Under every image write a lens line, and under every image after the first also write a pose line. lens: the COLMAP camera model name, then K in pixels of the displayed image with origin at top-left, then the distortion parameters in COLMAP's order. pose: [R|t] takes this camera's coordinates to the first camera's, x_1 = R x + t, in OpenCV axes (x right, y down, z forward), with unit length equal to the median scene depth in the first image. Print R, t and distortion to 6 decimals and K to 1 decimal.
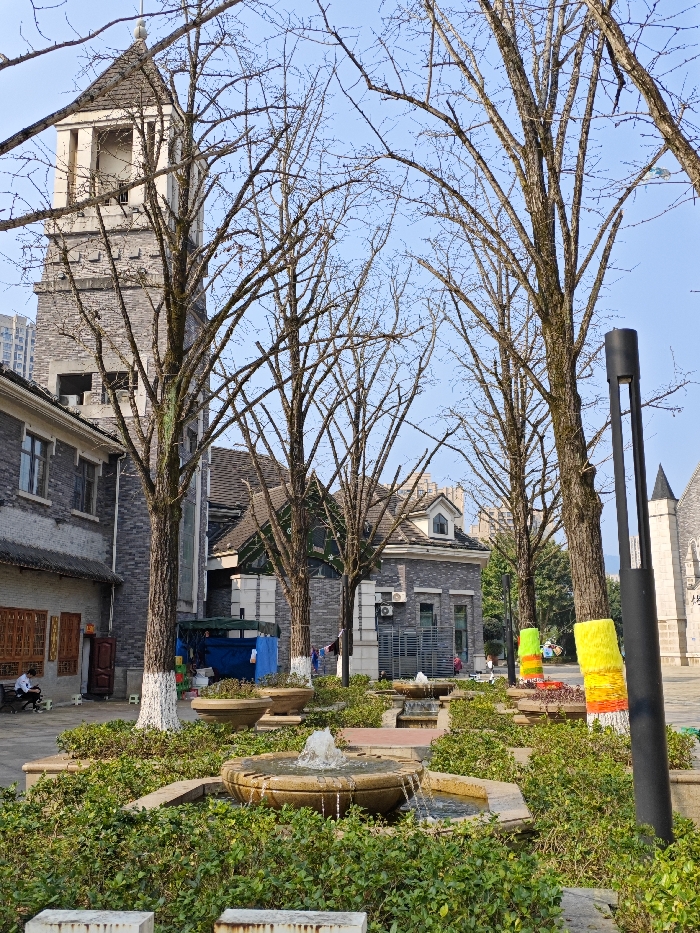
lens RADIAL K [[854.6, 0, 349.5], [0, 854.6, 468.8], [0, 0, 1]] dist [0.016812, 0.000000]
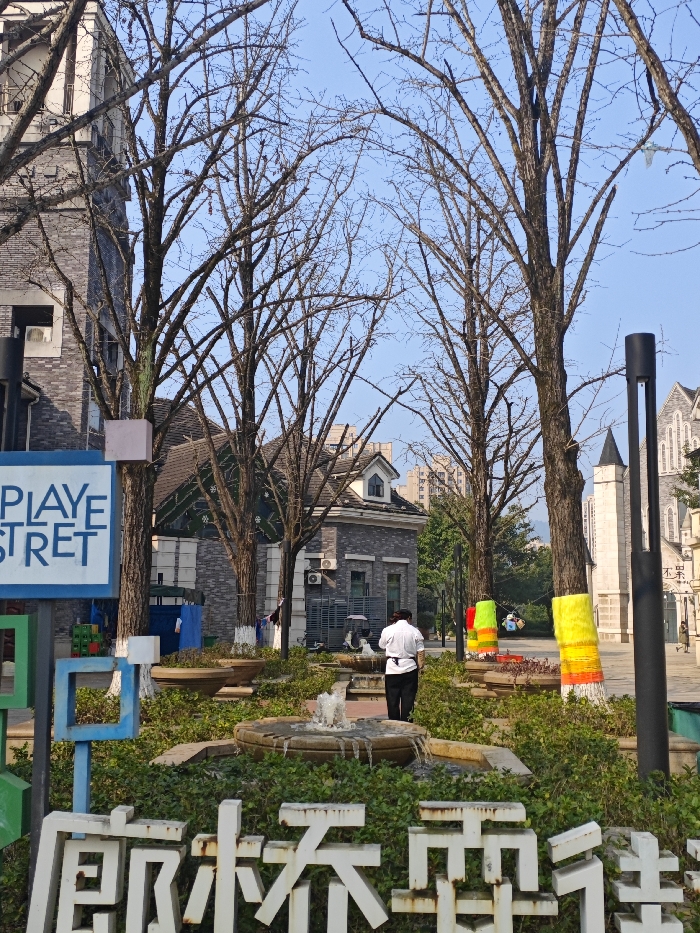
lens RADIAL K [[963.0, 0, 348.5], [0, 963.0, 466.5], [0, 0, 1]] dist [0.024339, 0.000000]
pose [[0.995380, 0.030758, 0.090953, -0.049444], [-0.035221, 0.998232, 0.047880, -0.011756], [-0.089320, -0.050863, 0.994703, -0.061441]]
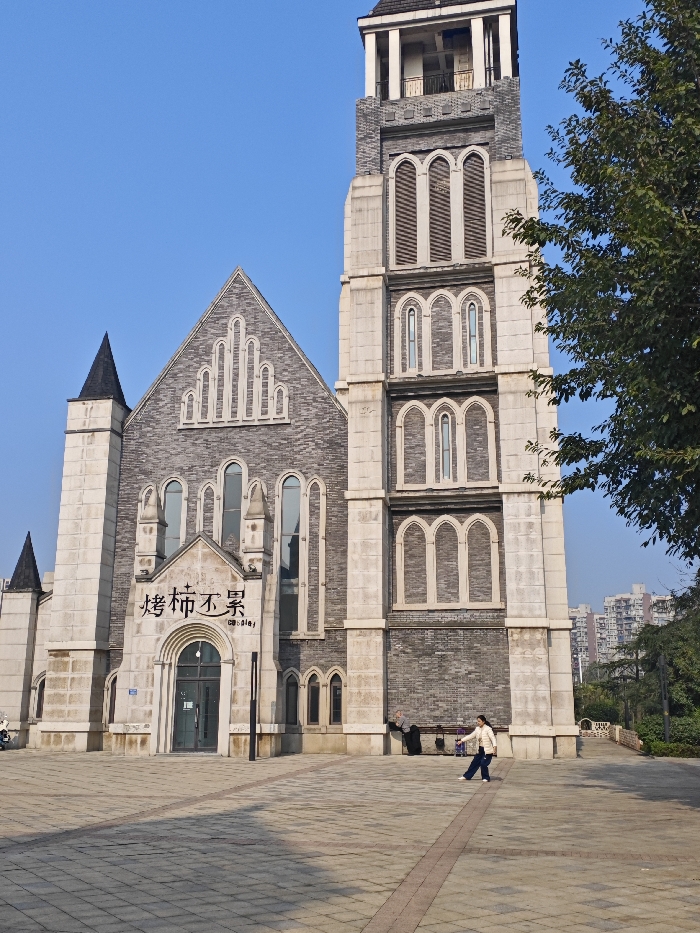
lens RADIAL K [[920.4, 0, 346.9], [0, 920.4, 468.4], [0, 0, 1]] dist [0.022532, 0.000000]
pose [[0.749586, 0.173633, 0.638727, 0.596474], [-0.139645, 0.984745, -0.103813, 0.450493], [-0.647009, -0.011379, 0.762398, 2.138050]]
